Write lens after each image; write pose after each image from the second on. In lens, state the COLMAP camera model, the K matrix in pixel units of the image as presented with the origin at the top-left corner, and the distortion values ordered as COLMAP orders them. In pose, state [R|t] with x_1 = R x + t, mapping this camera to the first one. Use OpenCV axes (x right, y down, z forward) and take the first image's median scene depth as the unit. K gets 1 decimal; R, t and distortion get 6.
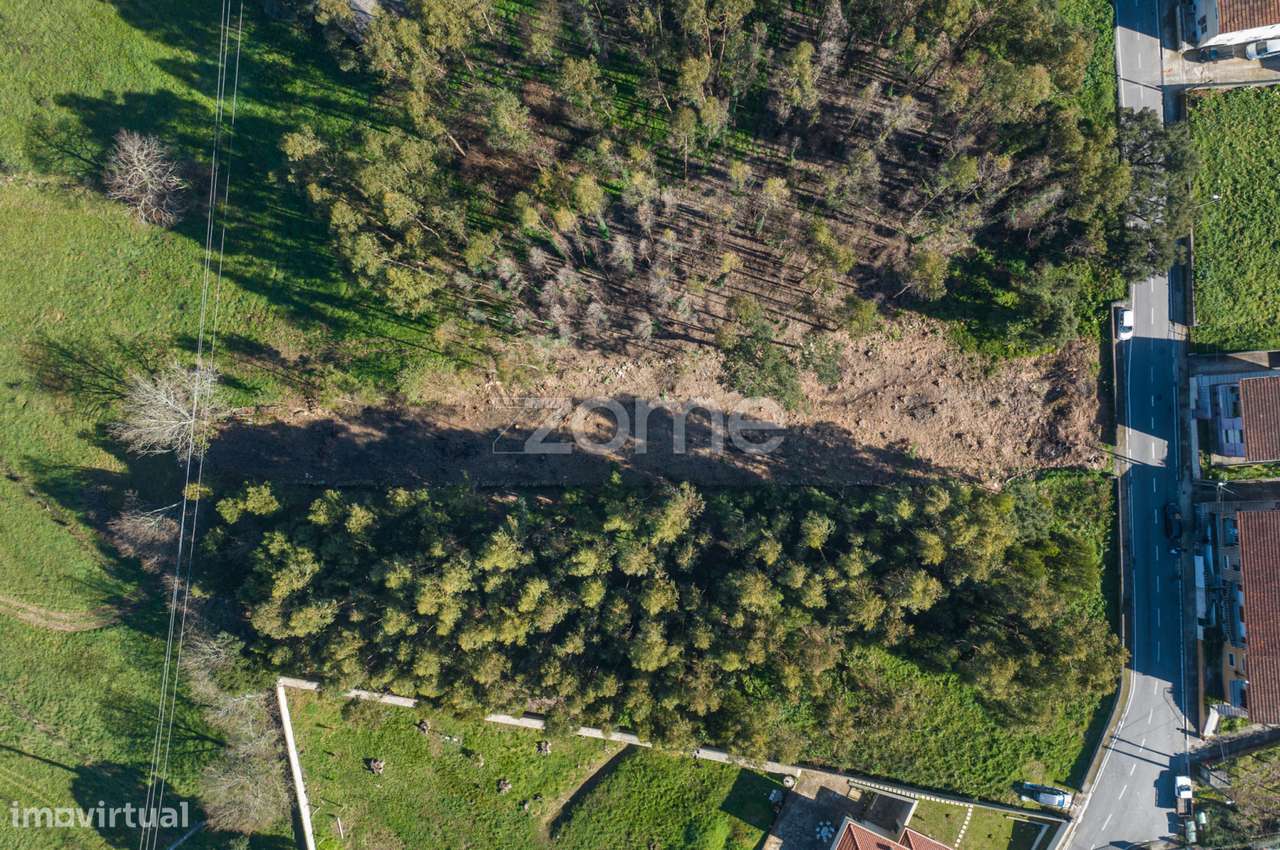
lens RADIAL K [[1062.7, 0, 642.9], [0, 1062.7, 417.7], [0, 0, 1]] dist [-0.008439, -0.032346]
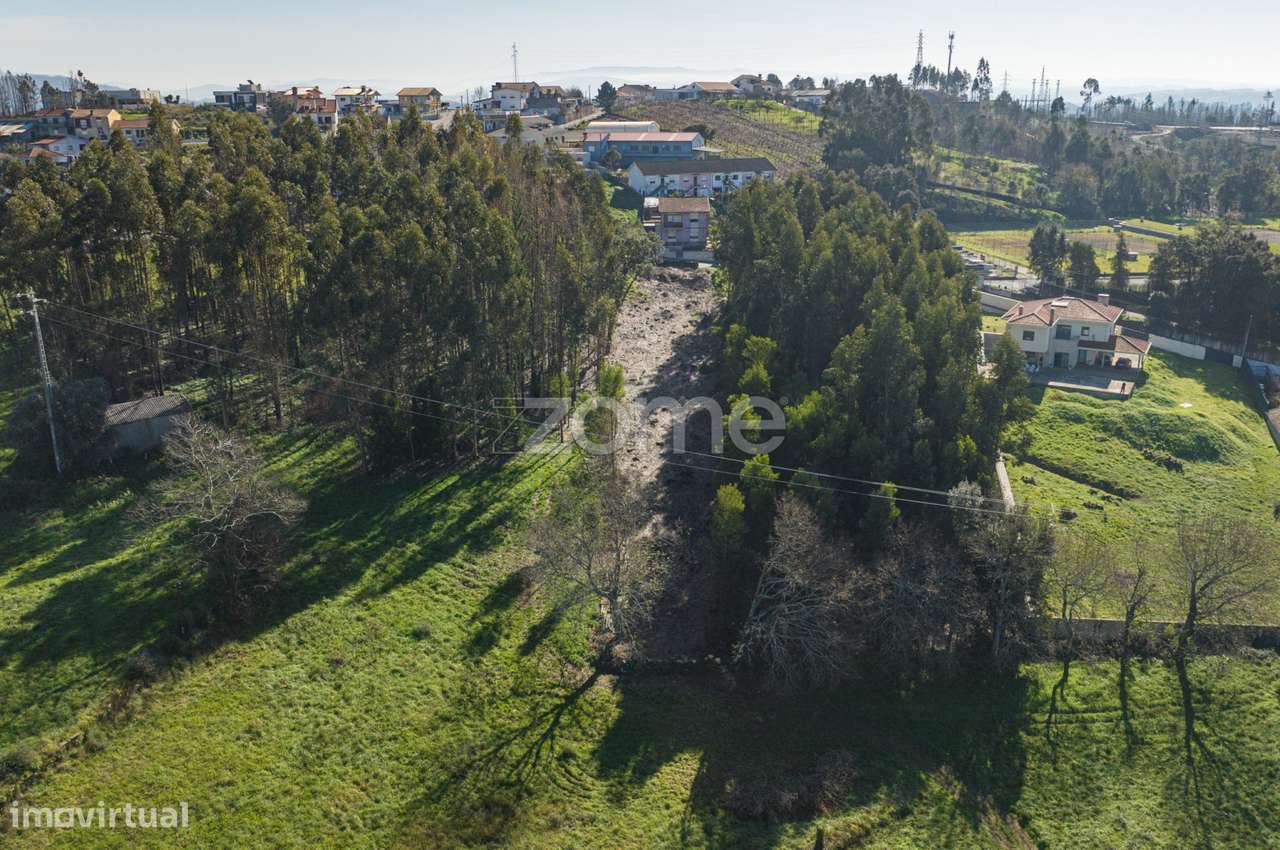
lens RADIAL K [[1064.3, 0, 642.9], [0, 1064.3, 417.6], [0, 0, 1]] dist [-0.020966, -0.001160]
pose [[0.078752, -0.274376, 0.958392, -0.973615], [0.996881, 0.026677, -0.074278, 0.060953], [-0.005187, 0.961252, 0.275621, 0.741301]]
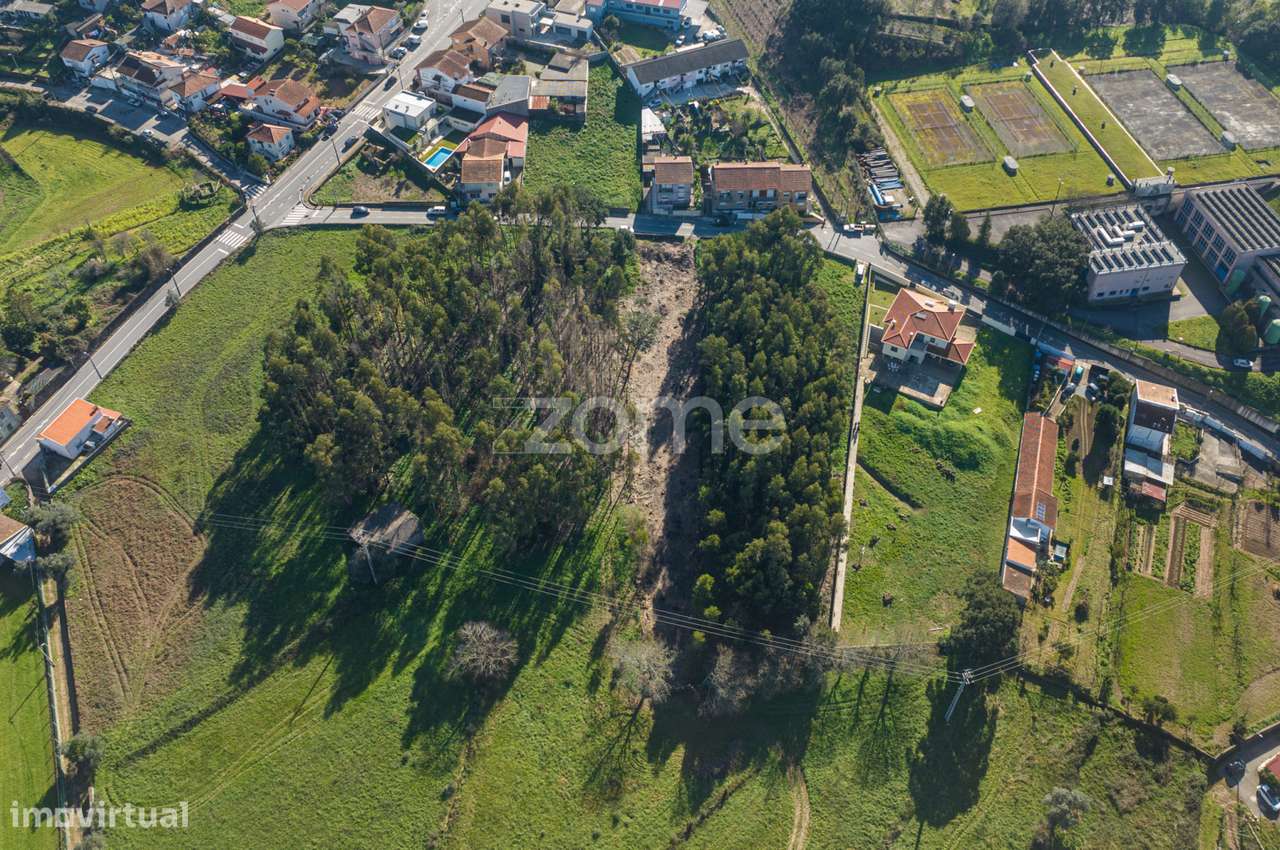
lens RADIAL K [[1062.7, 0, 642.9], [0, 1062.7, 417.7], [0, 0, 1]] dist [-0.008439, -0.032346]
pose [[0.053067, -0.735674, 0.675254, -1.142310], [0.998581, 0.042148, -0.032557, 0.026233], [-0.004510, 0.676024, 0.736866, -0.276182]]
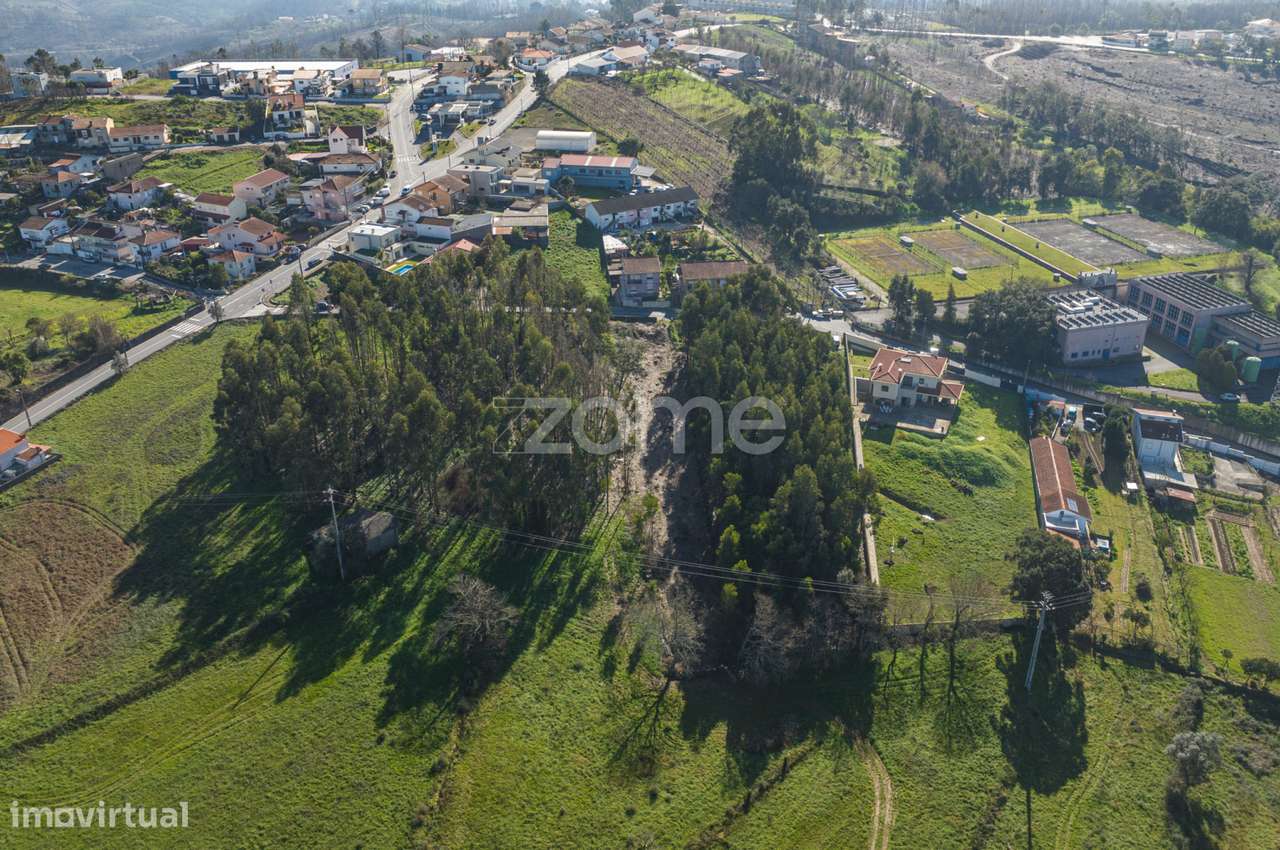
lens RADIAL K [[1064.3, 0, 642.9], [0, 1064.3, 417.6], [0, 0, 1]] dist [-0.020966, -0.001160]
pose [[-0.038715, -0.433598, 0.900274, -1.393287], [0.999245, -0.013880, 0.036286, -0.072320], [-0.003238, 0.900999, 0.433808, 0.258015]]
